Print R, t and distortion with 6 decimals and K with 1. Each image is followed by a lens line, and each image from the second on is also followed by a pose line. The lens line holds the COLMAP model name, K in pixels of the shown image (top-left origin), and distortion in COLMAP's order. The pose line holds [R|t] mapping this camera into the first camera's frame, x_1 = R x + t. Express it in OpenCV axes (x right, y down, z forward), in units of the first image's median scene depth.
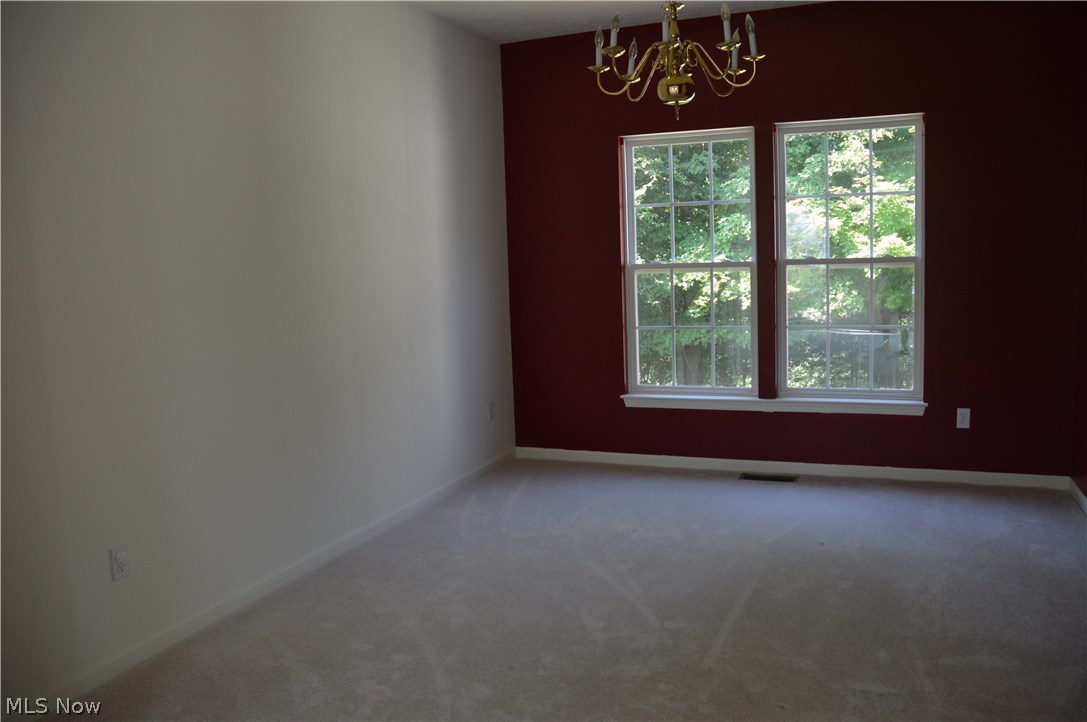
lens RADIAL K [[899.5, 0, 543.5], [0, 899.5, 361.0], [0, 0, 1]] dist [-0.166357, 0.174498]
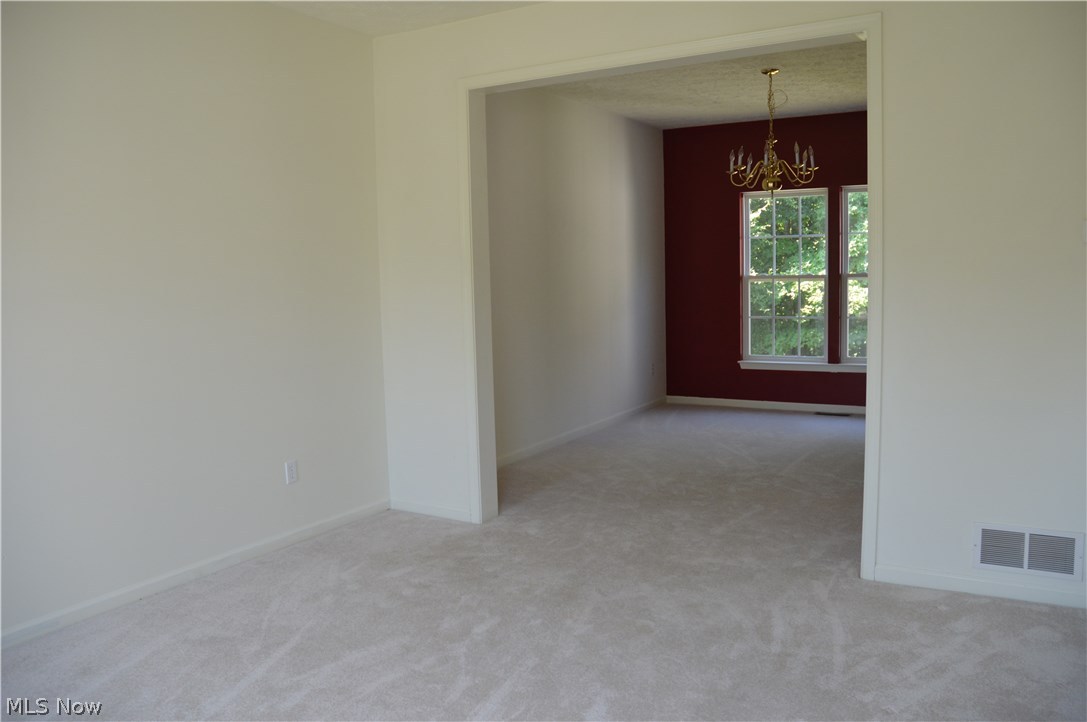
lens RADIAL K [[899.5, 0, 543.5], [0, 899.5, 361.0], [0, 0, 1]] dist [-0.166357, 0.174498]
pose [[0.991993, 0.024584, -0.123875, -0.053149], [-0.026035, 0.999610, -0.010106, 0.061489], [0.123578, 0.013250, 0.992246, -0.541408]]
